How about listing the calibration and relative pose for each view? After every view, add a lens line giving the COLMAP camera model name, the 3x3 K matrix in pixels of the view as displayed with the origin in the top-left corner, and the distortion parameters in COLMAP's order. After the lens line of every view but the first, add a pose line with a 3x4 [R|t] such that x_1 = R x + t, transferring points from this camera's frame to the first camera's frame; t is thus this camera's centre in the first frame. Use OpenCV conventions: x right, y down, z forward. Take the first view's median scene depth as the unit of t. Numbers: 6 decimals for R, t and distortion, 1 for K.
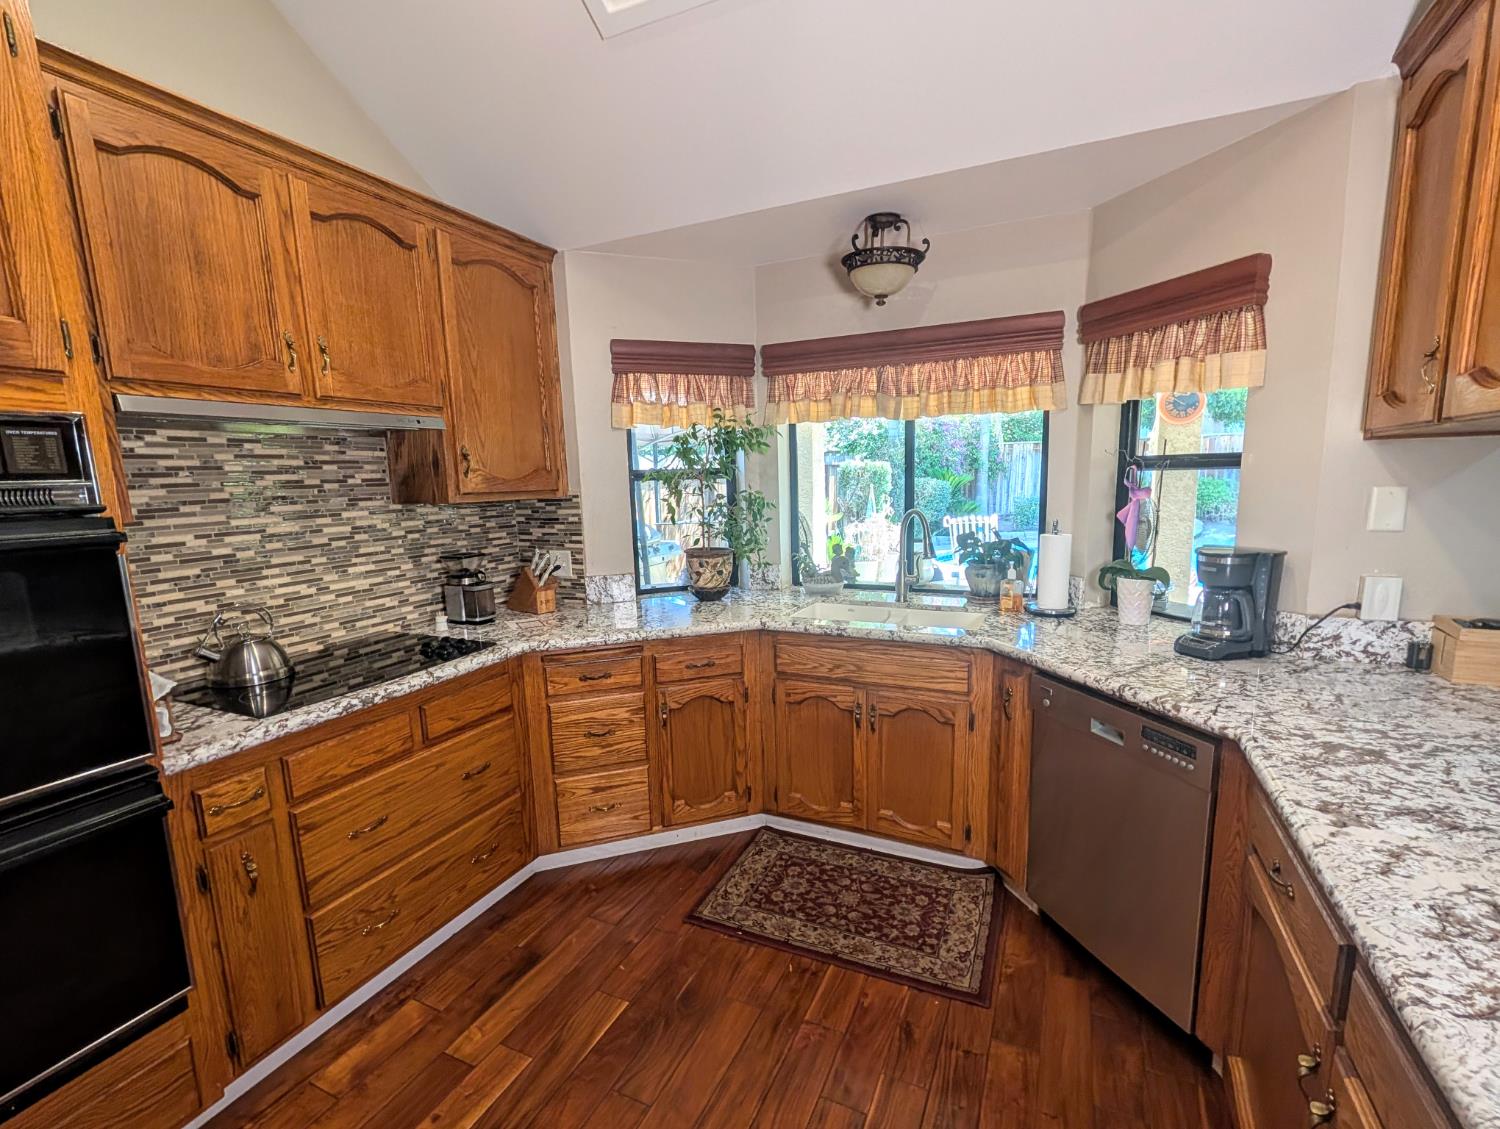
lens RADIAL K [[669.3, 0, 748.4], [0, 669.3, 577.1], [0, 0, 1]] dist [0.001201, -0.000568]
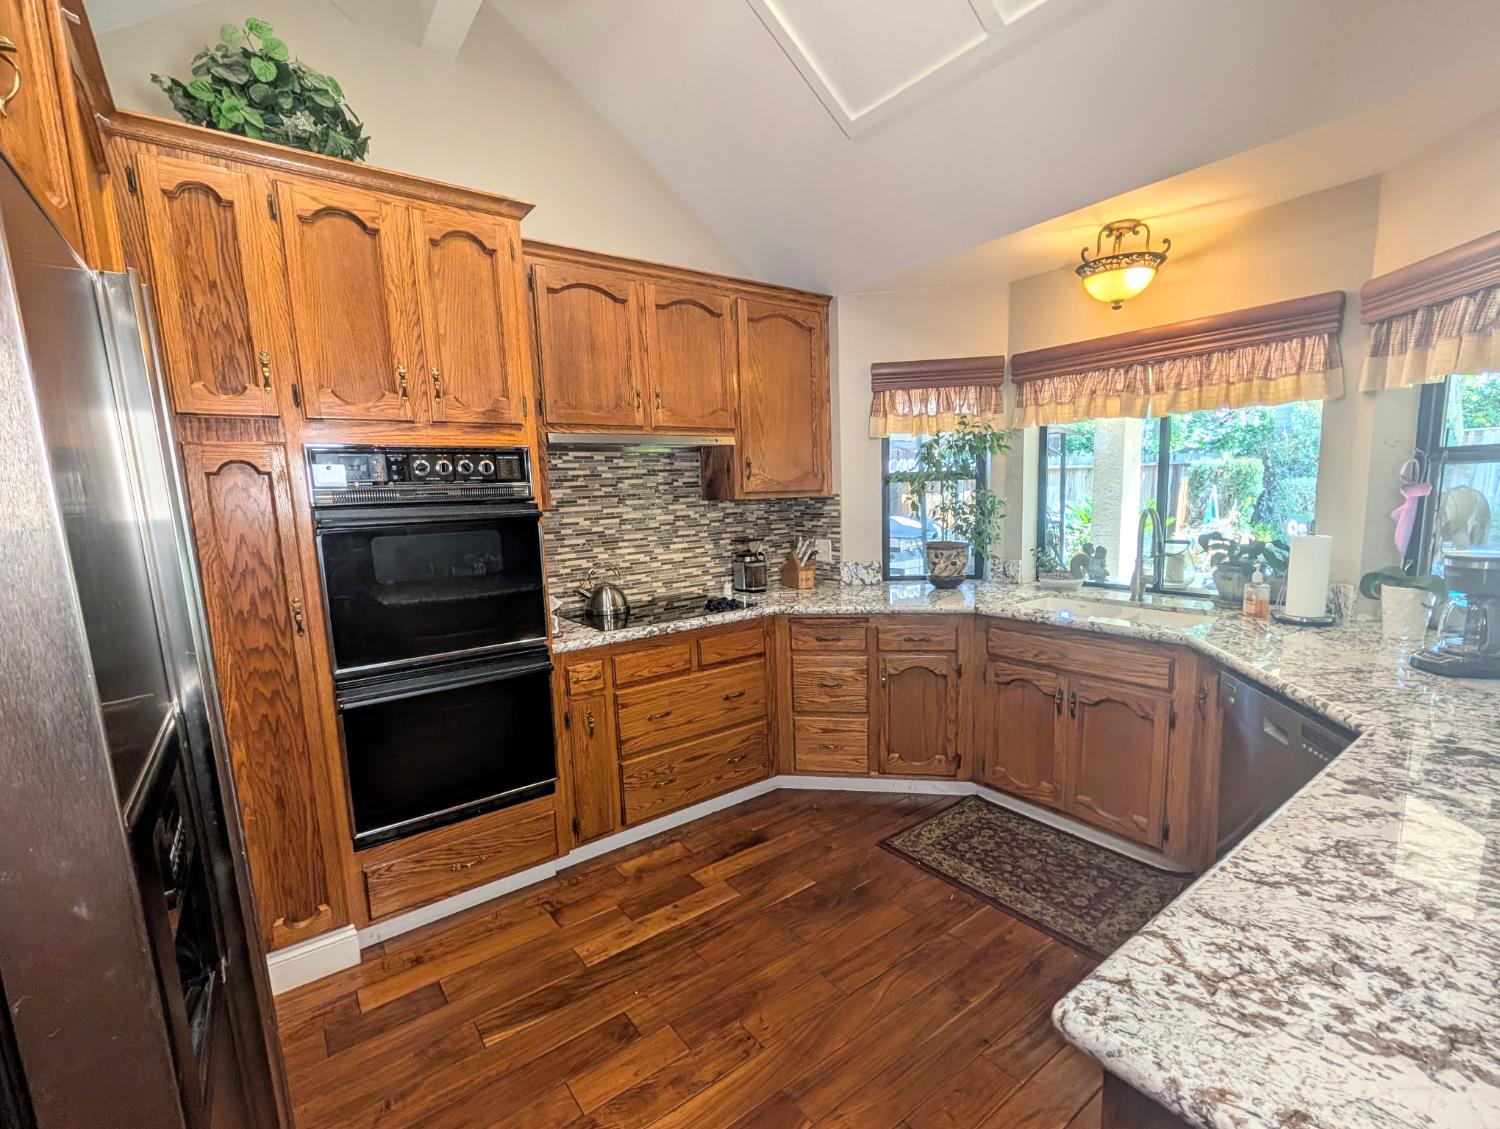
lens RADIAL K [[669.3, 0, 753.0], [0, 669.3, 570.8], [0, 0, 1]] dist [0.001201, -0.000568]
pose [[0.882792, 0.052776, -0.466790, 0.226838], [-0.060025, 0.998197, -0.000663, 0.032254], [0.465913, 0.028605, 0.884368, -0.174426]]
